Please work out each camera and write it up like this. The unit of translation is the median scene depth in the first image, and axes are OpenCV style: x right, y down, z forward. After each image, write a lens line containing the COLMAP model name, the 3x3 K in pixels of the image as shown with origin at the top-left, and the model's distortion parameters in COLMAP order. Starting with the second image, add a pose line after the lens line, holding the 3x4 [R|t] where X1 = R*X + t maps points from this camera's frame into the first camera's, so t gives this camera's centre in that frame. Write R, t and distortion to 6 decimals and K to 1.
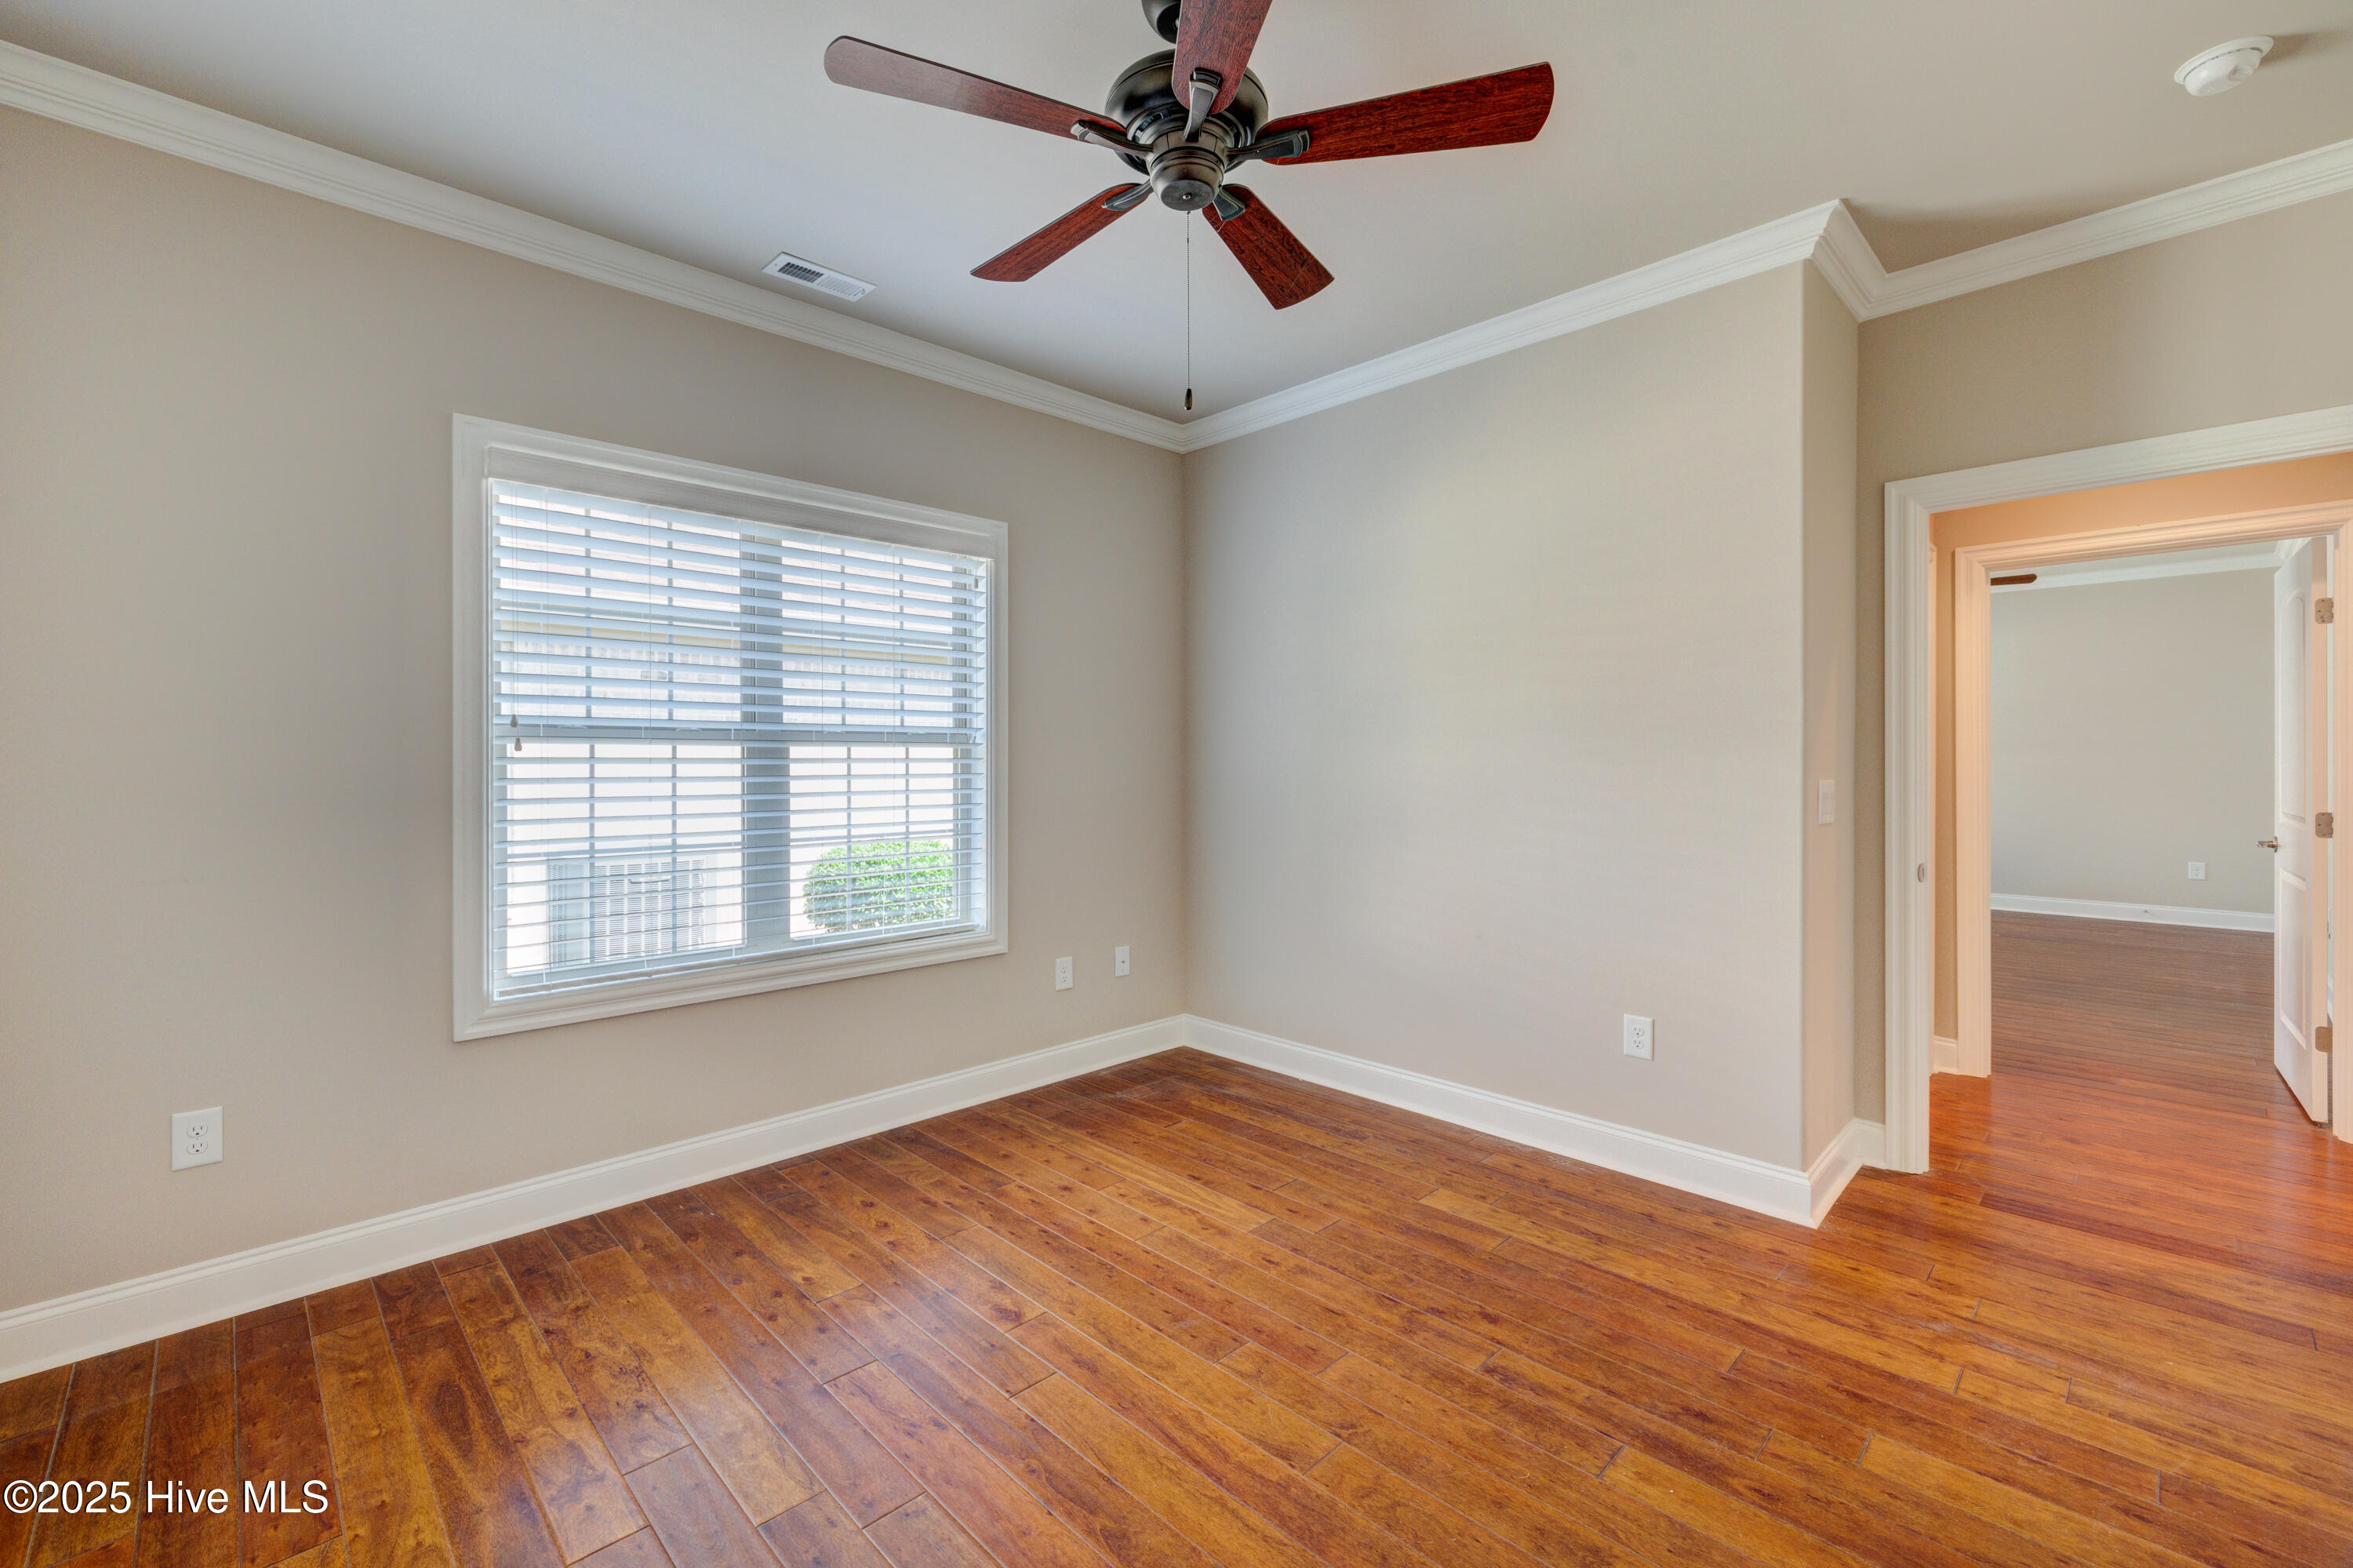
lens RADIAL K [[986.5, 0, 1153.2], [0, 986.5, 759.7], [0, 0, 1]] dist [-0.013347, -0.000166]
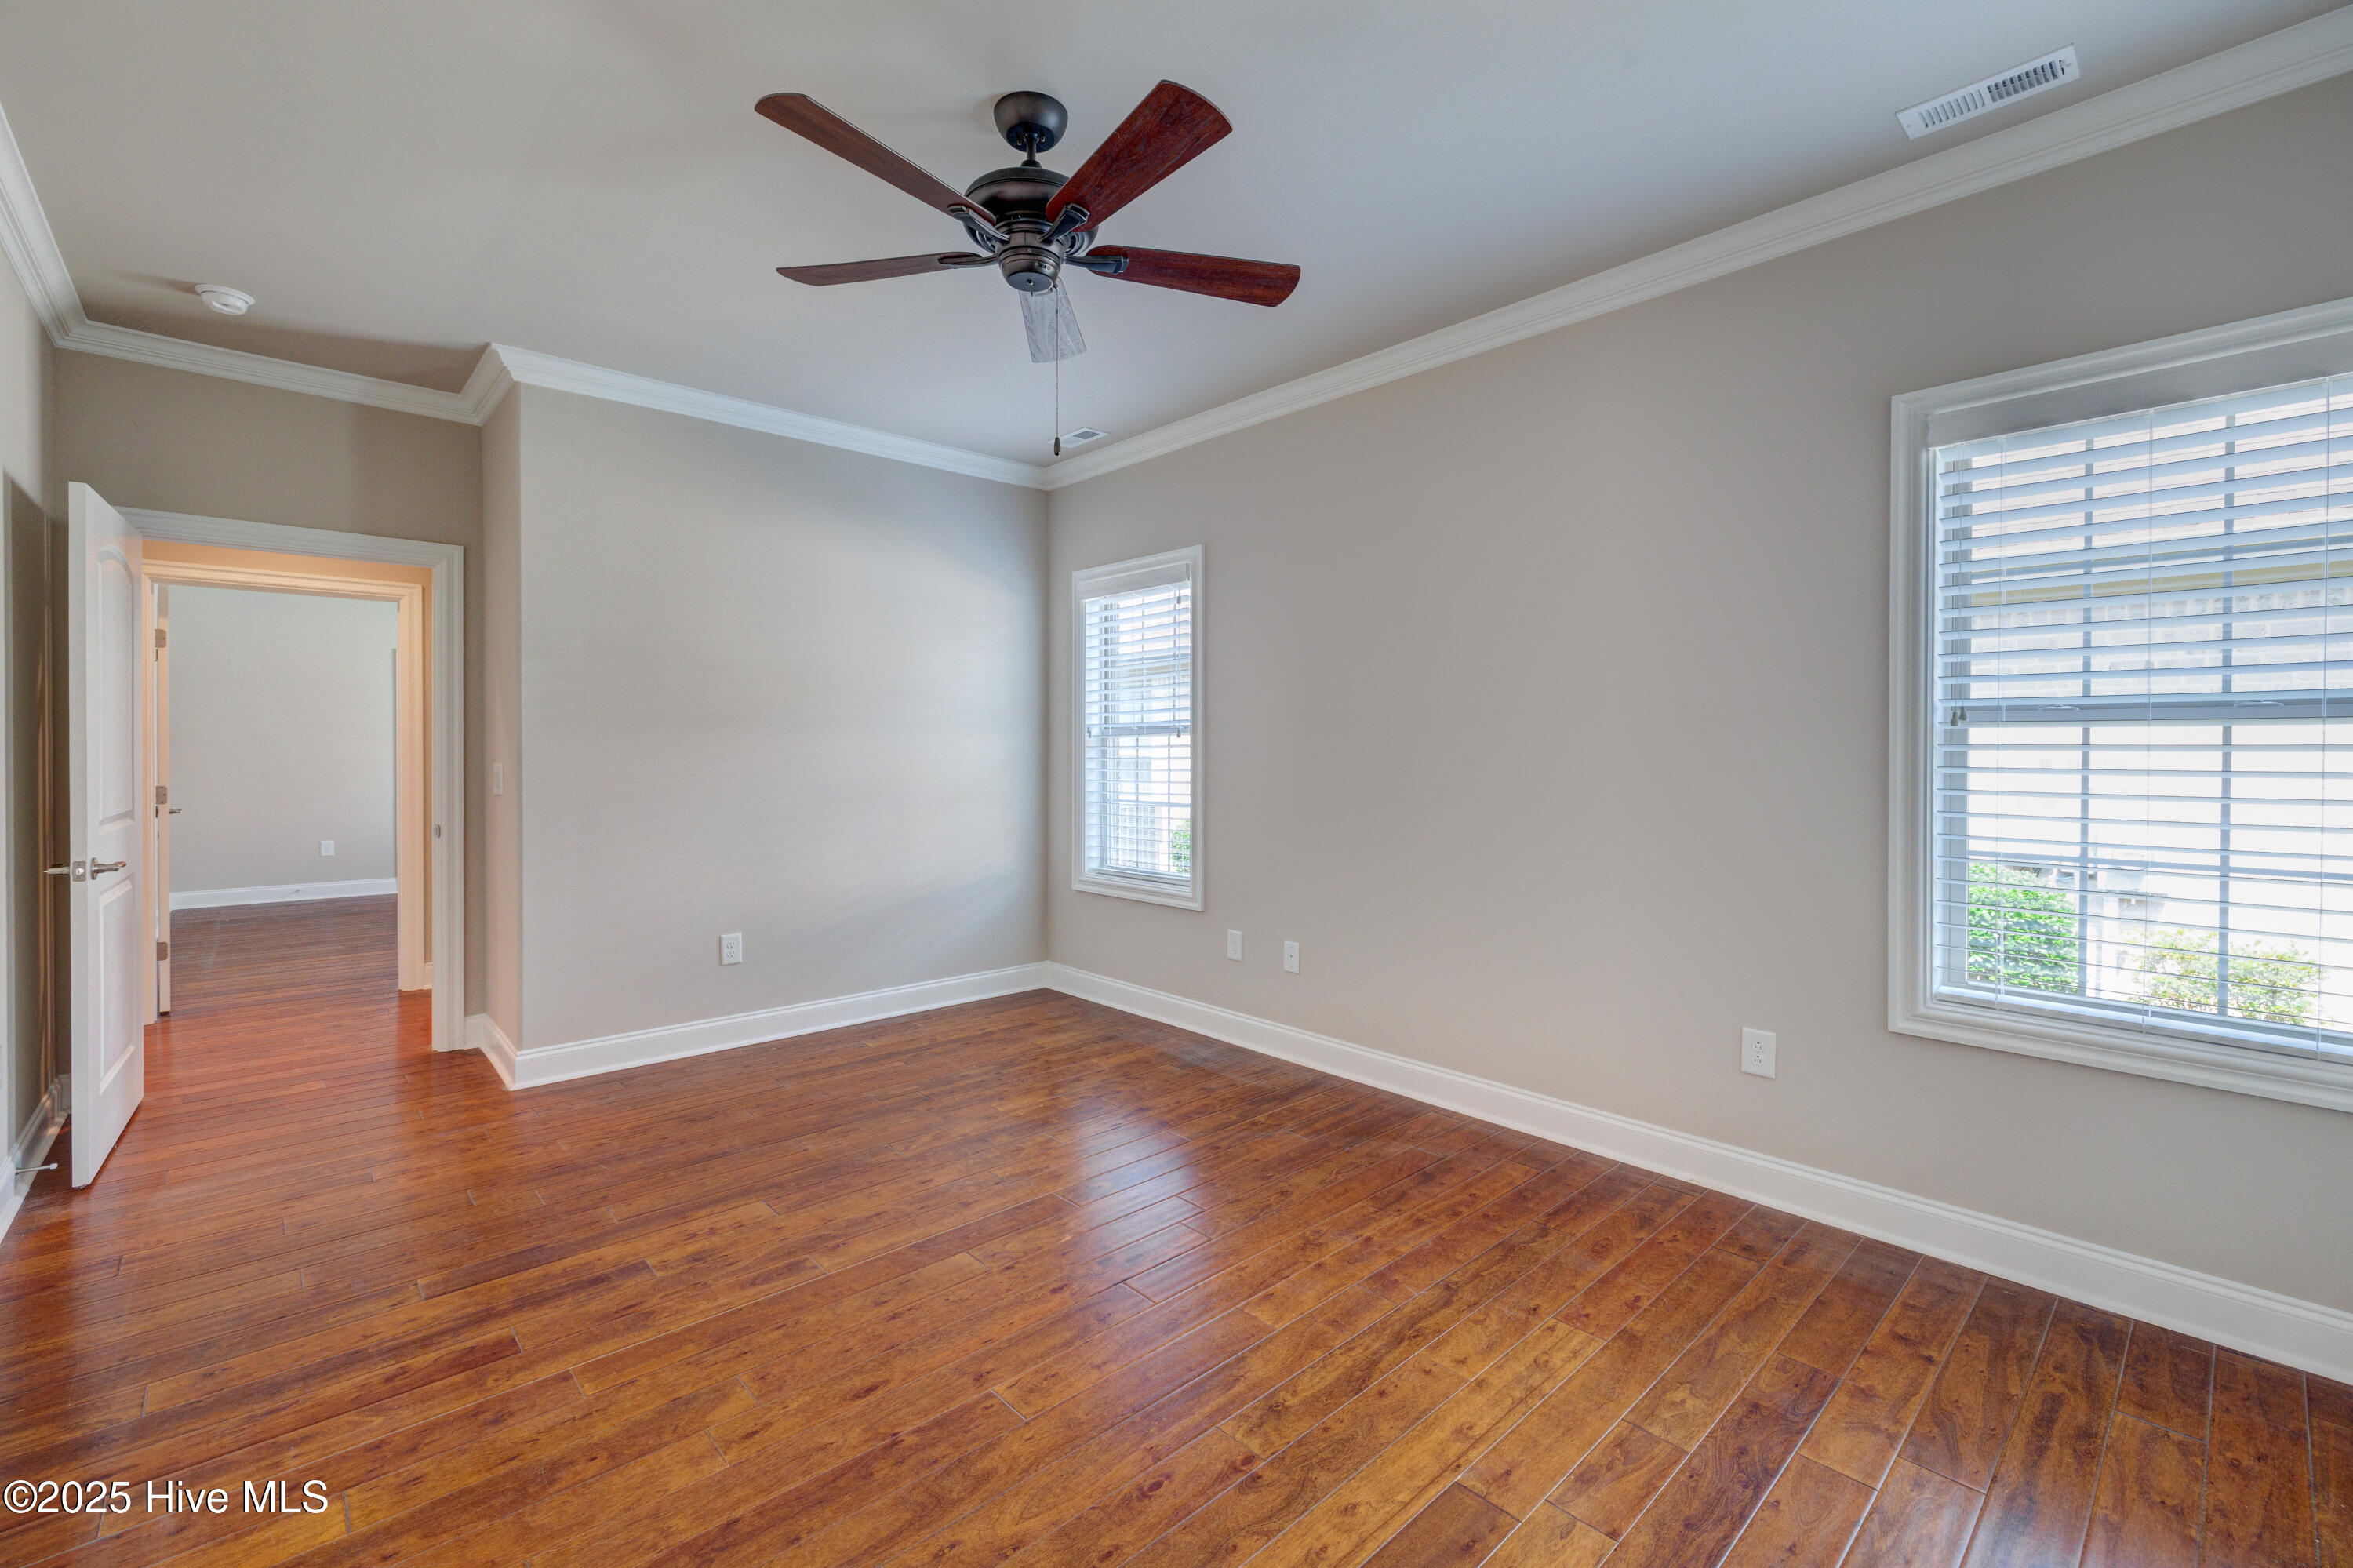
lens RADIAL K [[986.5, 0, 1153.2], [0, 986.5, 759.7], [0, 0, 1]] dist [-0.013347, -0.000166]
pose [[-0.036367, 0.012103, -0.999265, 0.339953], [0.000446, 0.999927, 0.012095, 0.000400], [0.999338, -0.000006, -0.036370, 0.326504]]
